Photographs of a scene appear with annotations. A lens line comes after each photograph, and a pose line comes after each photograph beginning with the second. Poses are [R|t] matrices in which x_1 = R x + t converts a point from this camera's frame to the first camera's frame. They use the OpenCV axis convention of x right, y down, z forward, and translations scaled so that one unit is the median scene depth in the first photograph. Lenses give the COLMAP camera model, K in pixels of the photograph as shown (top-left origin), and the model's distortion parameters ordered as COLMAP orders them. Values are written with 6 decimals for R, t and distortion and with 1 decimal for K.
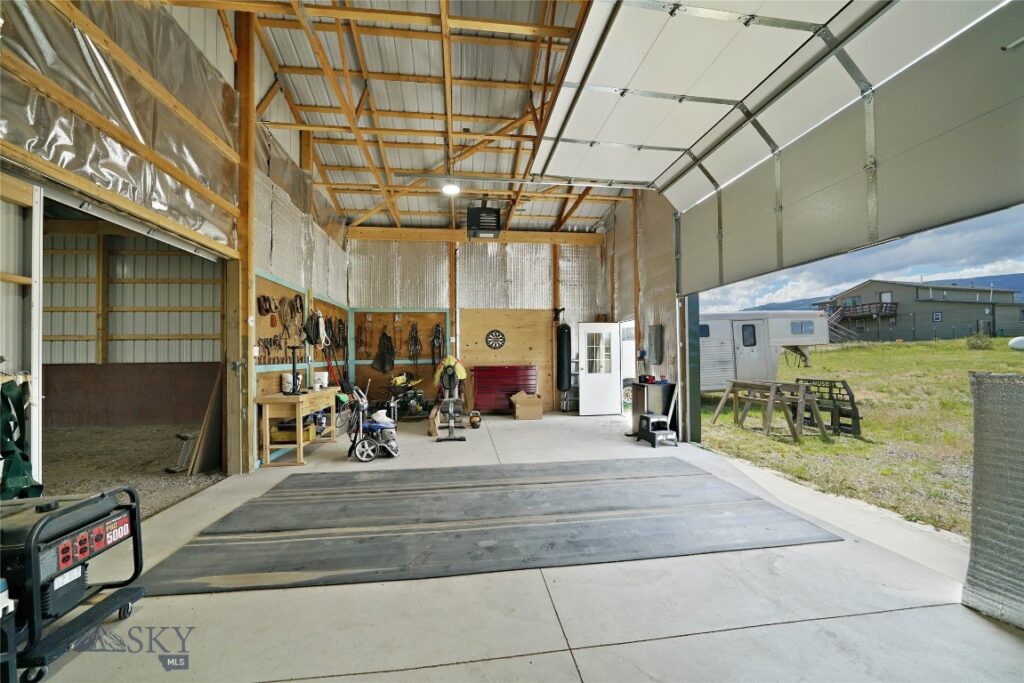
lens RADIAL K [[370.3, 0, 507.9], [0, 370.3, 352.4], [0, 0, 1]] dist [-0.000348, -0.000046]
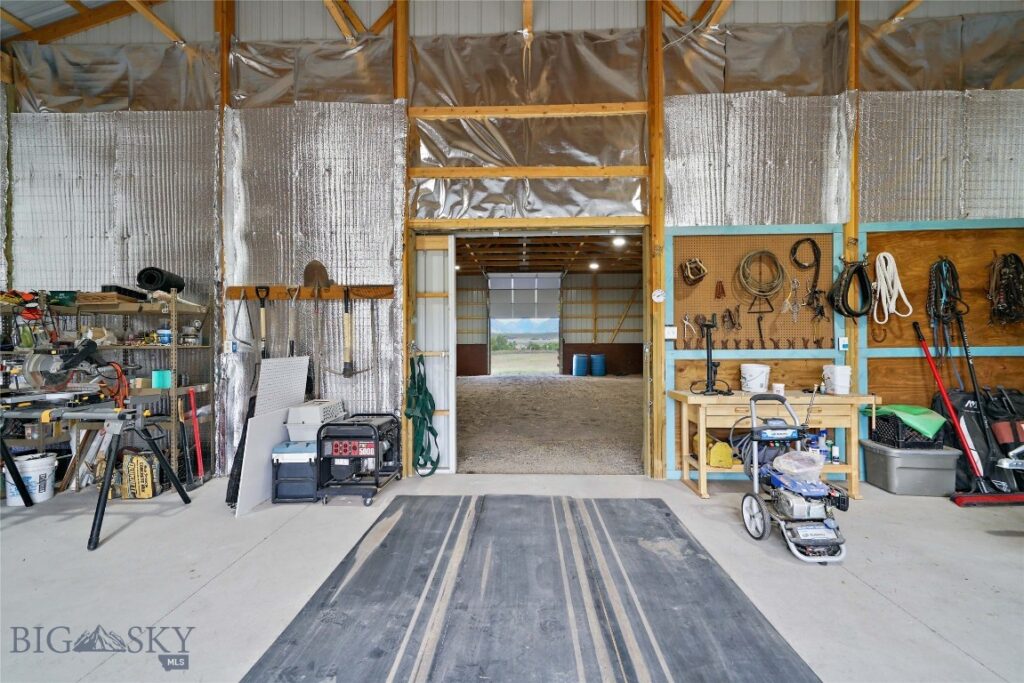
lens RADIAL K [[442.2, 0, 512.0], [0, 442.2, 341.5], [0, 0, 1]] dist [0.013952, 0.000368]
pose [[-0.147384, 0.009376, -0.989035, 0.439768], [0.015662, 0.999852, 0.007144, 0.004847], [0.988955, -0.014438, -0.147509, 1.113221]]
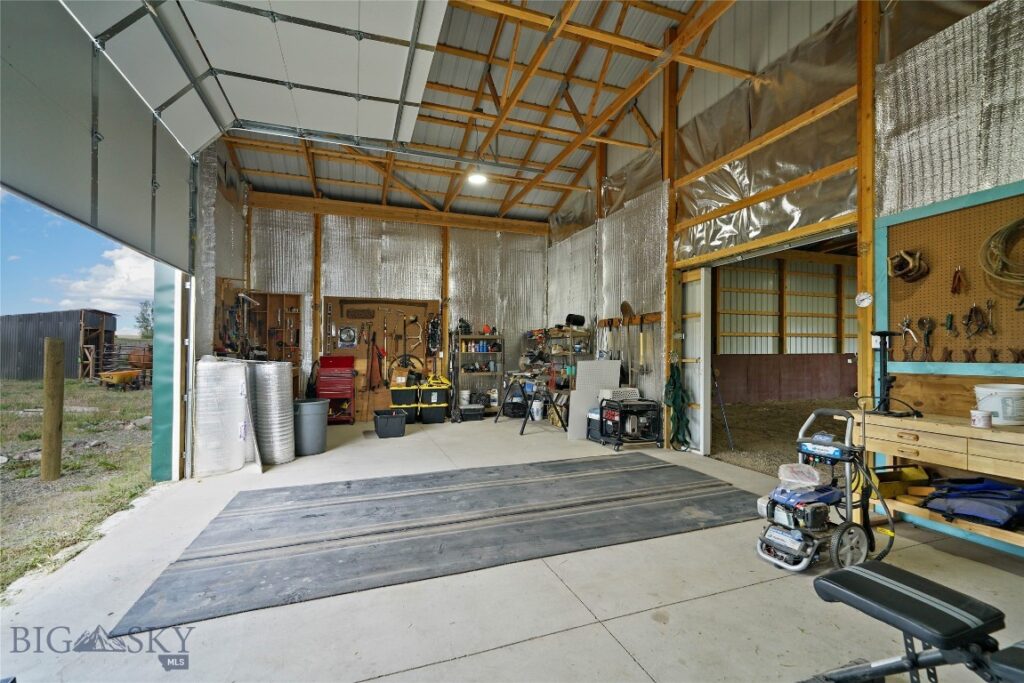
lens RADIAL K [[442.2, 0, 512.0], [0, 442.2, 341.5], [0, 0, 1]] dist [0.013952, 0.000368]
pose [[-0.972991, 0.011599, -0.230551, 0.236122], [0.019416, 0.999310, -0.031664, 0.014429], [0.230025, -0.035285, -0.972545, 2.299061]]
